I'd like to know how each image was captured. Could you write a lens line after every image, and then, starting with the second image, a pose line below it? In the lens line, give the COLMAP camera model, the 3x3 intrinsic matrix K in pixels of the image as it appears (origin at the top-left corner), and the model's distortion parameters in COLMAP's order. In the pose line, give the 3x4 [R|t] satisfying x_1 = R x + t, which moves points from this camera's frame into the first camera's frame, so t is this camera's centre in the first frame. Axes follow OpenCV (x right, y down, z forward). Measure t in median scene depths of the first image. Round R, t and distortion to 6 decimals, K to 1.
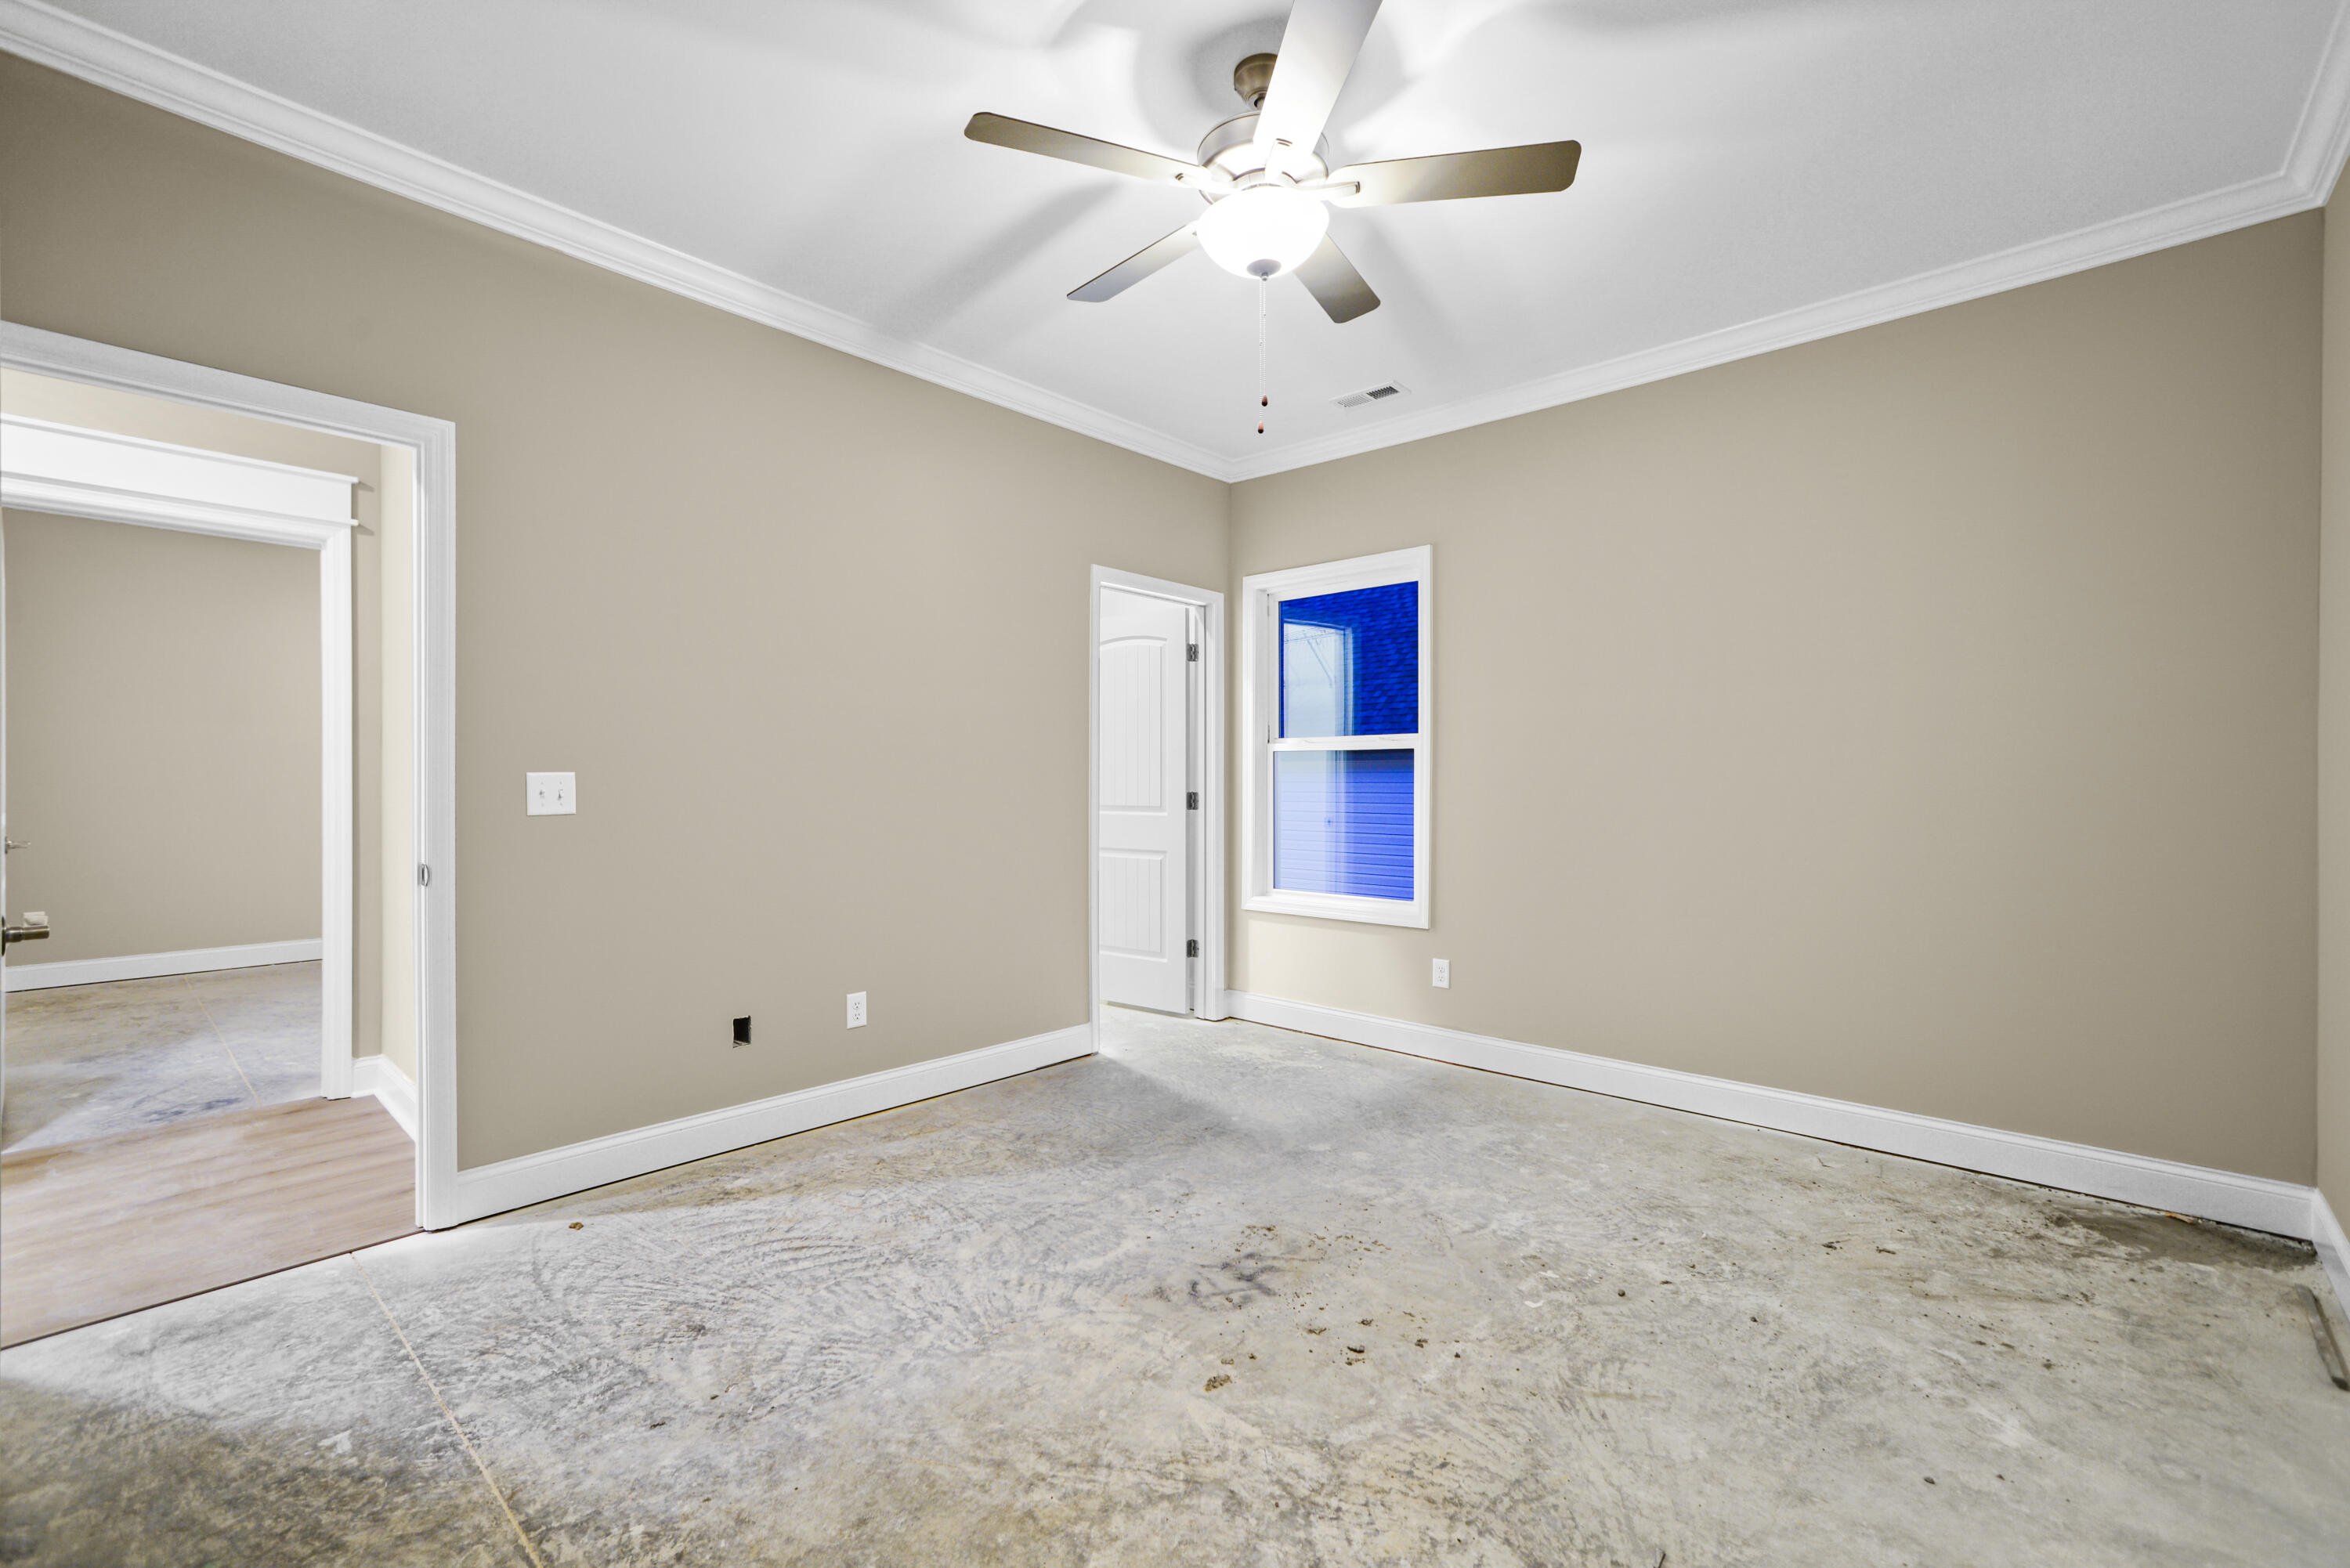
lens RADIAL K [[986.2, 0, 1177.1], [0, 986.2, 779.3], [0, 0, 1]] dist [-0.016811, 0.010842]
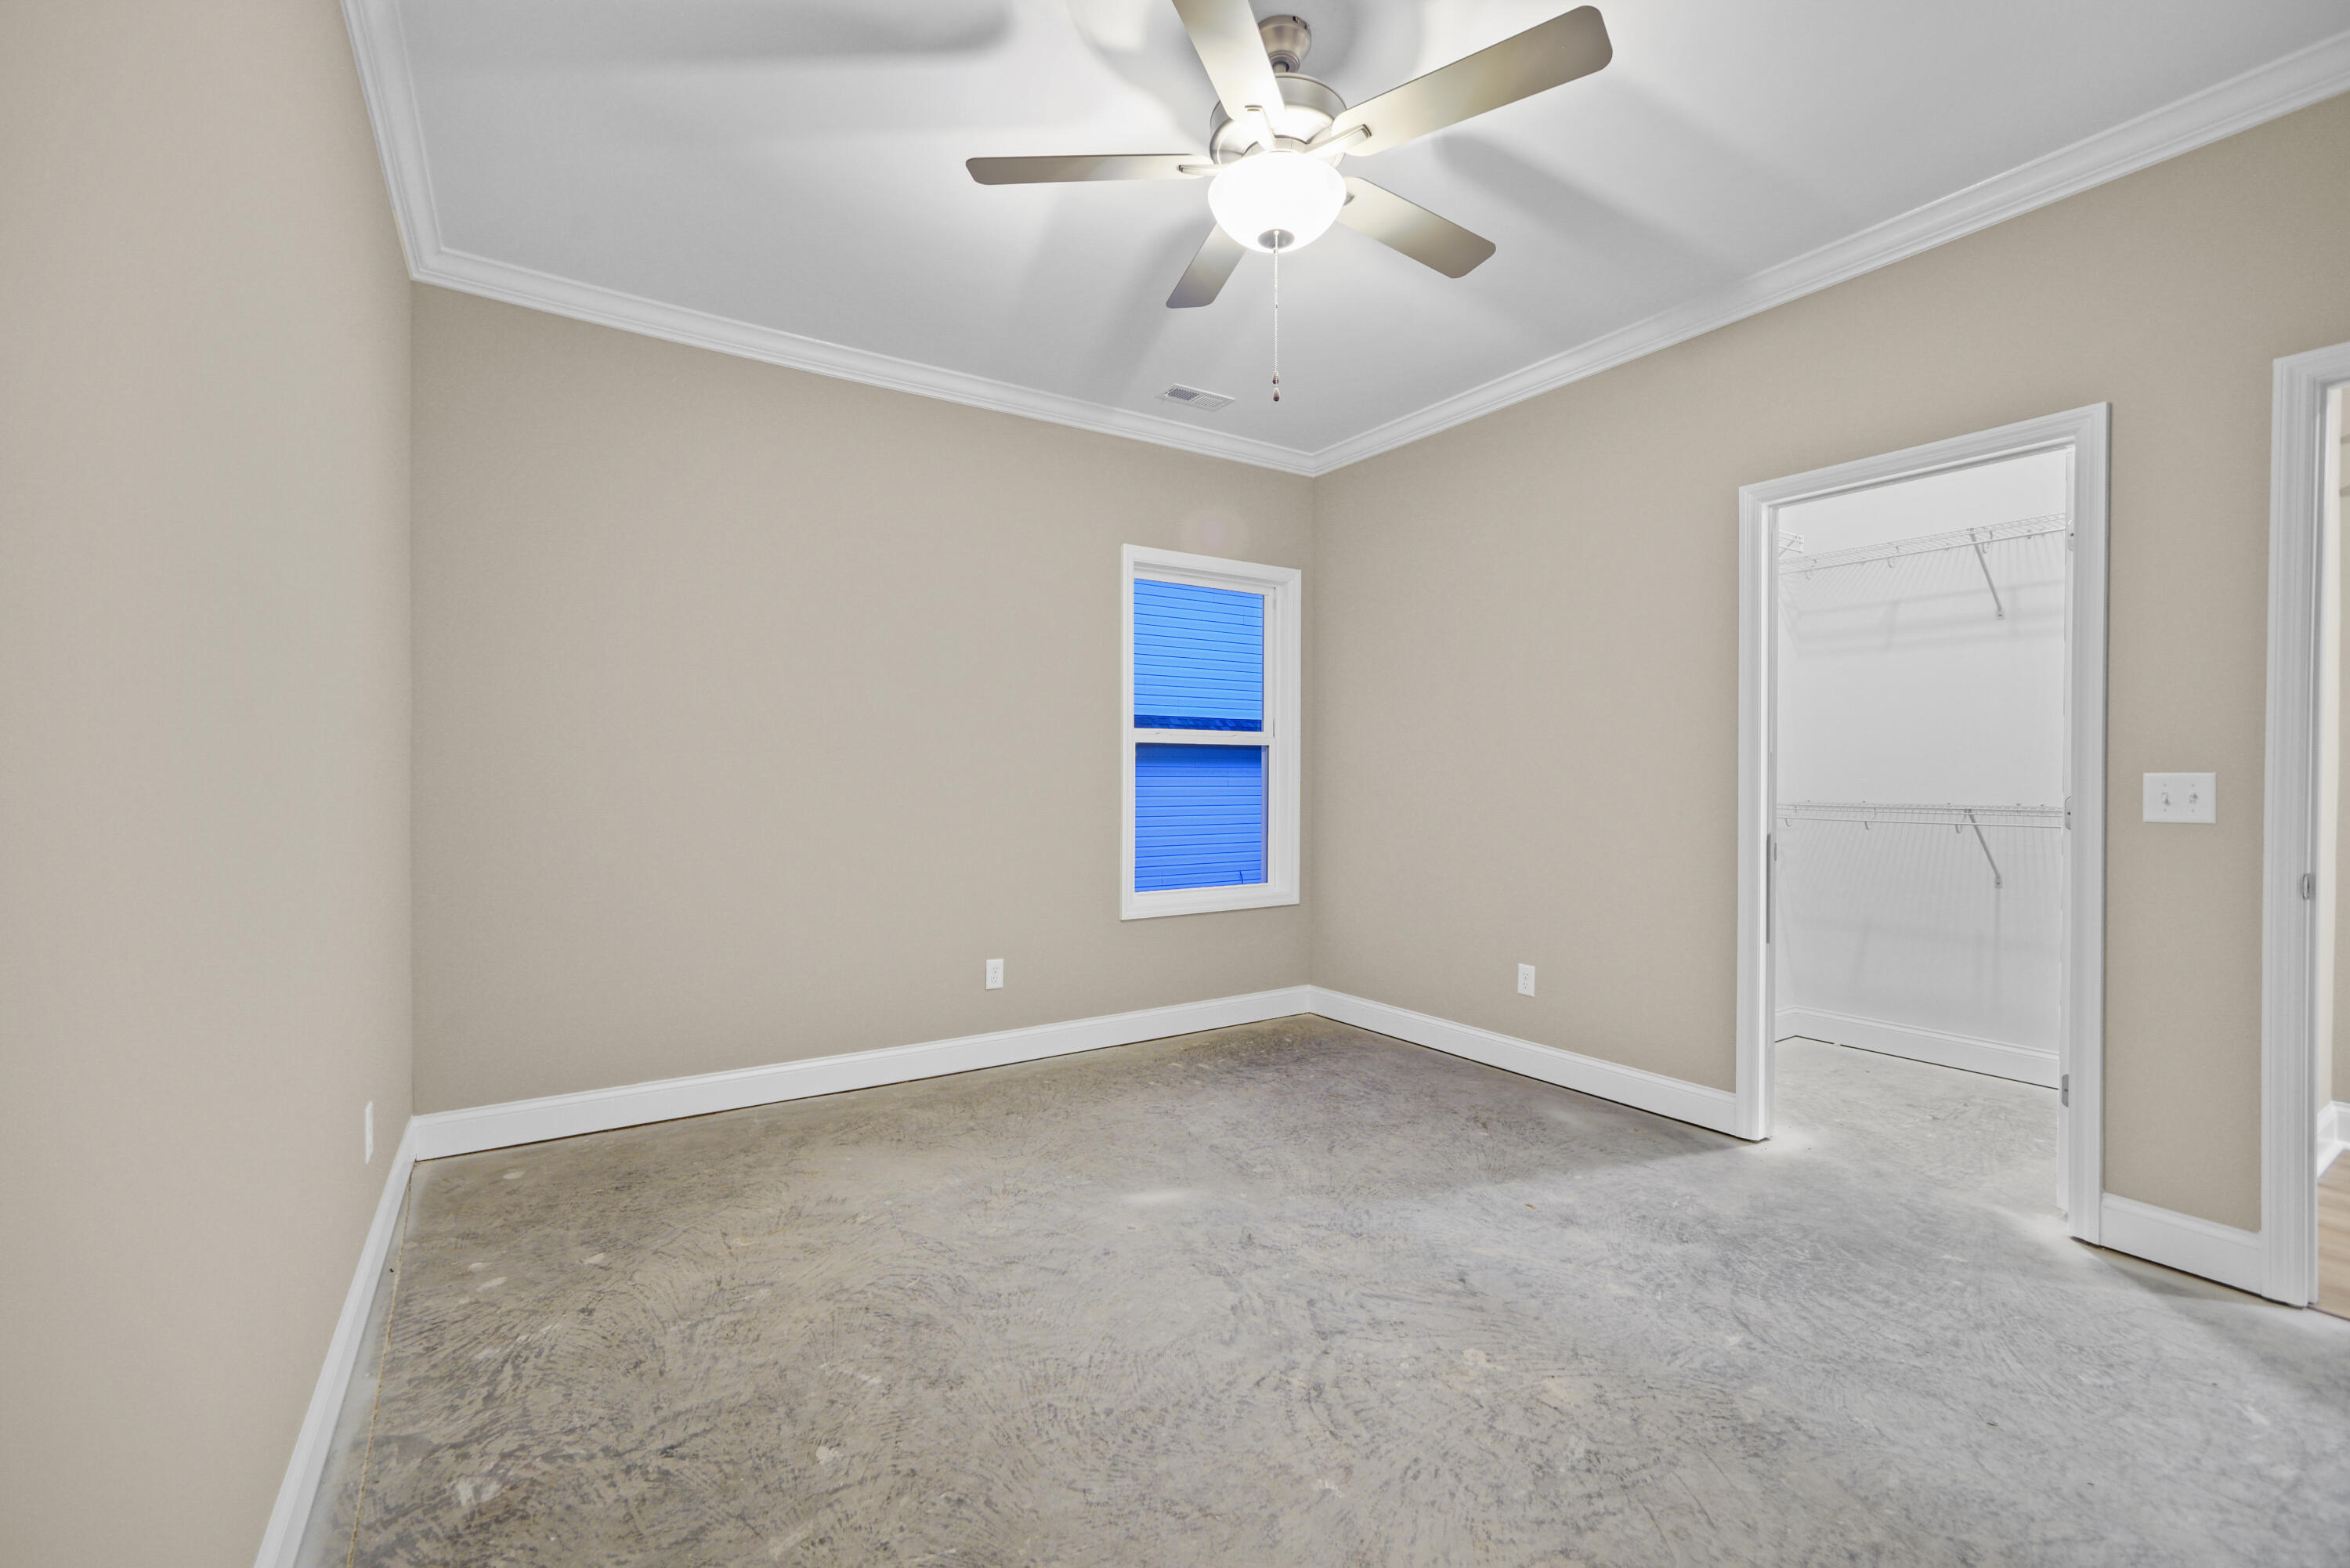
lens RADIAL K [[986.2, 0, 1176.0], [0, 986.2, 785.7], [0, 0, 1]] dist [-0.016811, 0.010842]
pose [[-0.247807, 0.005420, -0.968794, 0.750811], [-0.003258, 0.999974, 0.006428, 0.004508], [0.968804, 0.004750, -0.247783, 0.767655]]
